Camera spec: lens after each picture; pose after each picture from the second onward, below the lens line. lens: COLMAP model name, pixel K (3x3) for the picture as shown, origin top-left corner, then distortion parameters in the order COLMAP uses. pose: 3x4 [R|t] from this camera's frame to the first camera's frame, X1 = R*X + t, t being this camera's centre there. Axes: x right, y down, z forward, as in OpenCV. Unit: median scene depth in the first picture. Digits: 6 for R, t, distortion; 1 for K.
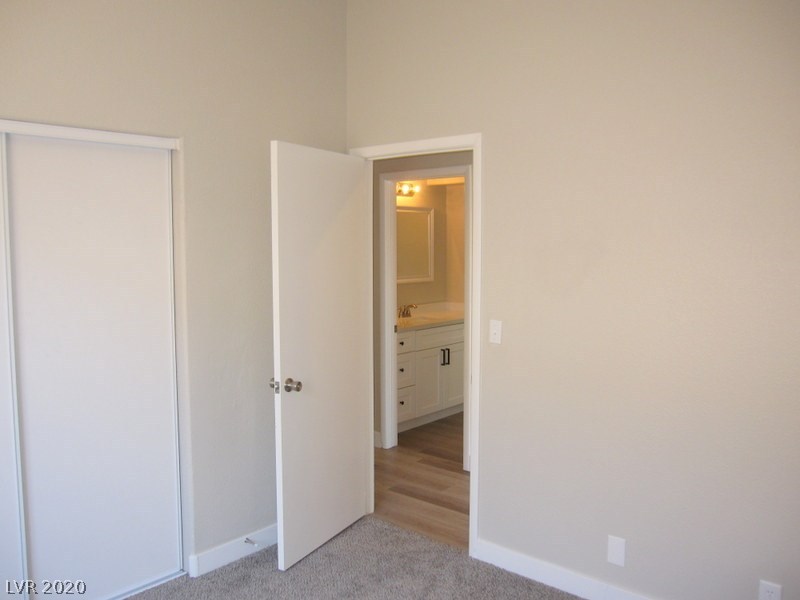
lens RADIAL K [[656.2, 0, 399.8], [0, 656.2, 299.1], [0, 0, 1]] dist [-0.082324, 0.053045]
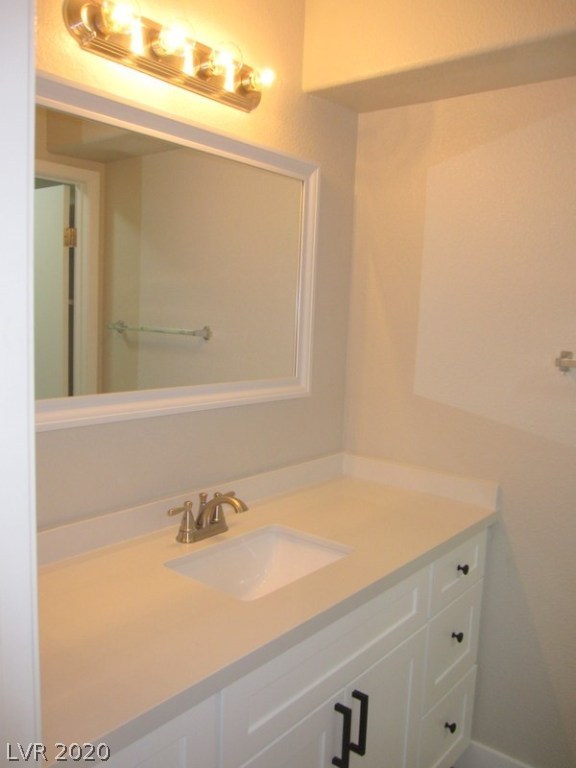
lens RADIAL K [[630.0, 0, 288.4], [0, 630.0, 384.6], [0, 0, 1]] dist [-0.082324, 0.053045]
pose [[0.998495, 0.040308, 0.037198, 0.028978], [-0.041408, 0.998713, 0.029290, -0.041169], [-0.035969, -0.030786, 0.998879, 0.689209]]
